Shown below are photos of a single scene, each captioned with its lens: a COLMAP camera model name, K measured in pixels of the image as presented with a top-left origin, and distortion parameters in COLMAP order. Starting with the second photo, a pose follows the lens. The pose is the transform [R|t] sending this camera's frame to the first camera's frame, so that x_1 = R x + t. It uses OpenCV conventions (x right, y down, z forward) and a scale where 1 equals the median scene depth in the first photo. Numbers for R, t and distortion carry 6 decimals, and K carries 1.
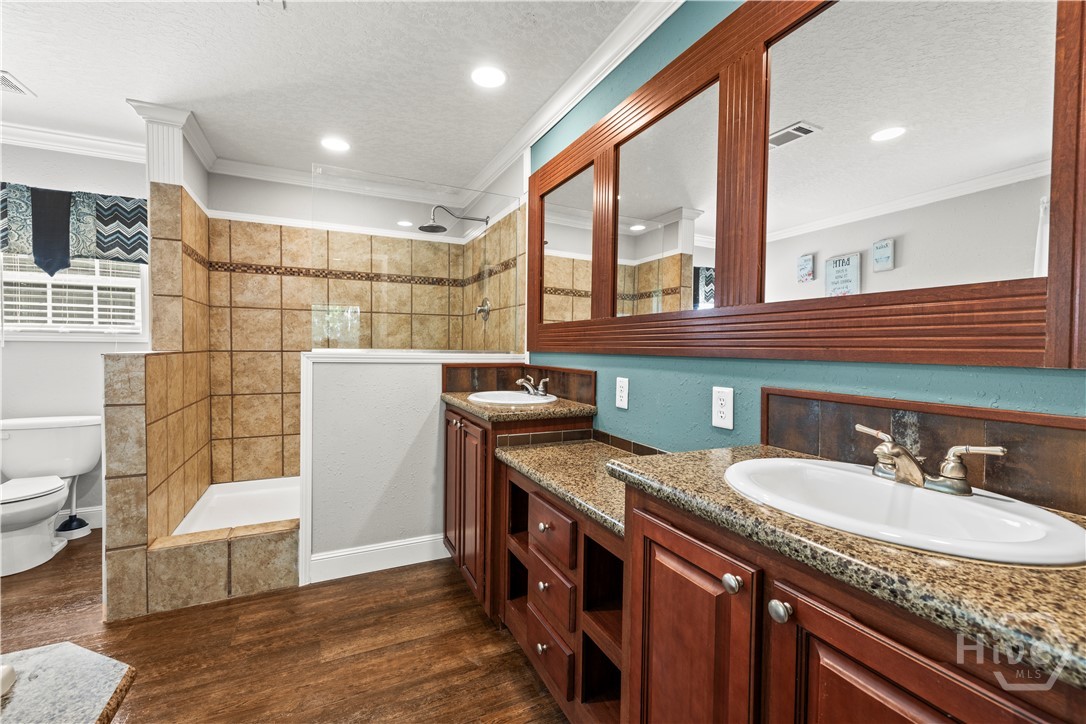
lens RADIAL K [[454.3, 0, 542.6], [0, 454.3, 356.7], [0, 0, 1]] dist [0.001732, 0.000220]
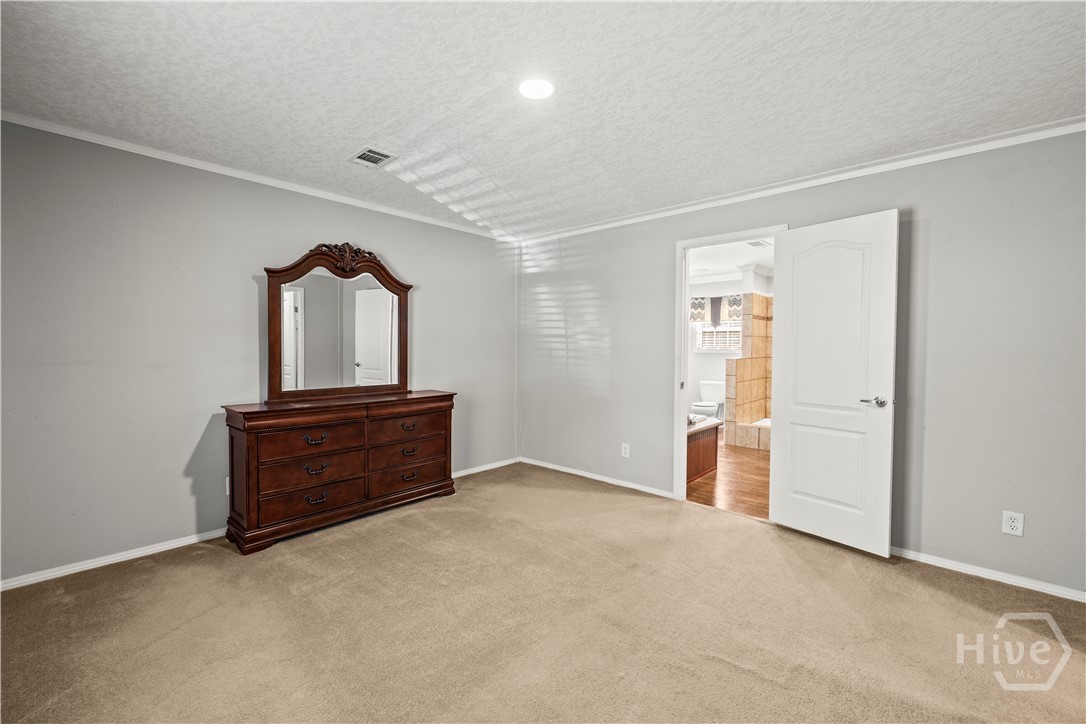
lens RADIAL K [[454.3, 0, 542.6], [0, 454.3, 356.7], [0, 0, 1]] dist [0.001732, 0.000220]
pose [[0.368322, 0.014562, -0.929584, 0.999070], [-0.019321, 0.999781, 0.008007, -0.013975], [0.929498, 0.015011, 0.368522, -0.895730]]
